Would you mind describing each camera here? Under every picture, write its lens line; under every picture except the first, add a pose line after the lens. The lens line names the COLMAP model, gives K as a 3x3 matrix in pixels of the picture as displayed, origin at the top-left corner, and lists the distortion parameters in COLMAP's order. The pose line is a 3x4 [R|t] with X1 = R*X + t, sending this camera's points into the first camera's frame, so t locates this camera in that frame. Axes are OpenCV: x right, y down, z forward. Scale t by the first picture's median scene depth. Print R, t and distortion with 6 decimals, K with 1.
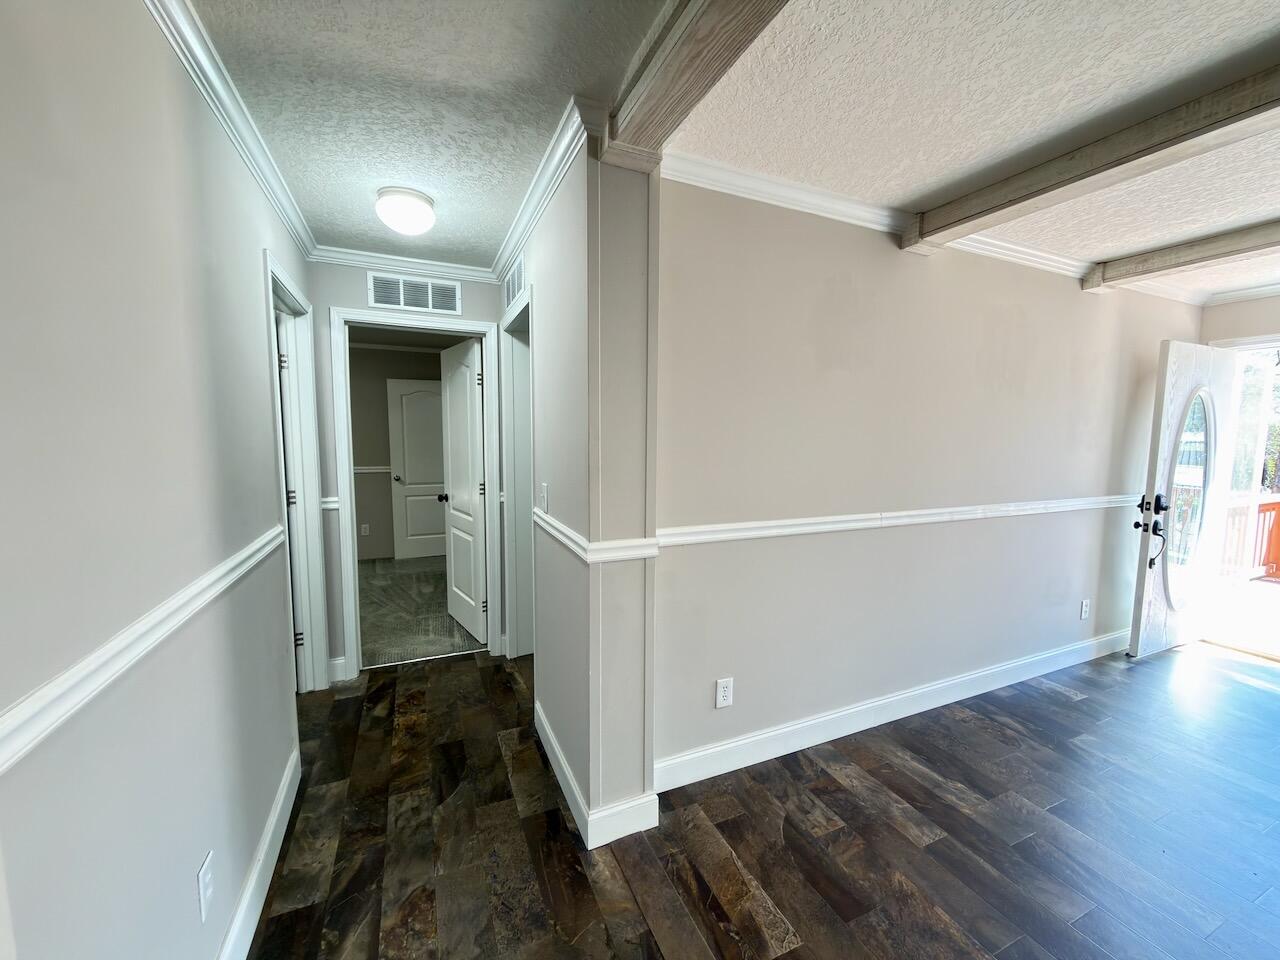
lens RADIAL K [[513.1, 0, 642.1], [0, 513.1, 481.3], [0, 0, 1]] dist [-0.000889, 0.000110]
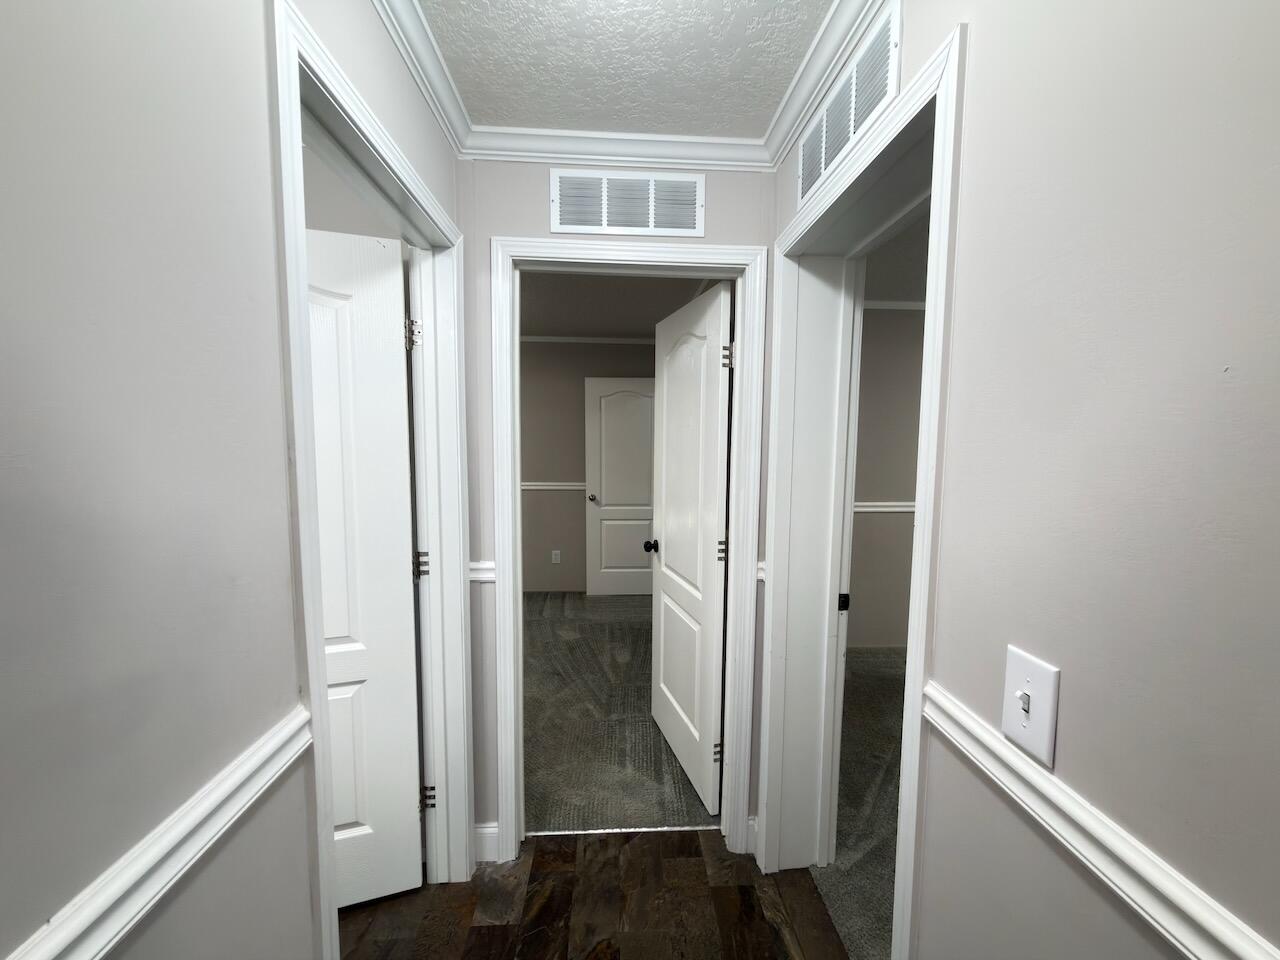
lens RADIAL K [[509.0, 0, 643.4], [0, 509.0, 481.7], [0, 0, 1]] dist [0.001249, -0.000722]
pose [[0.938356, 0.032367, -0.344150, -0.212648], [-0.034055, 0.999419, 0.001139, -0.061668], [0.343987, 0.010652, 0.938914, 0.462943]]
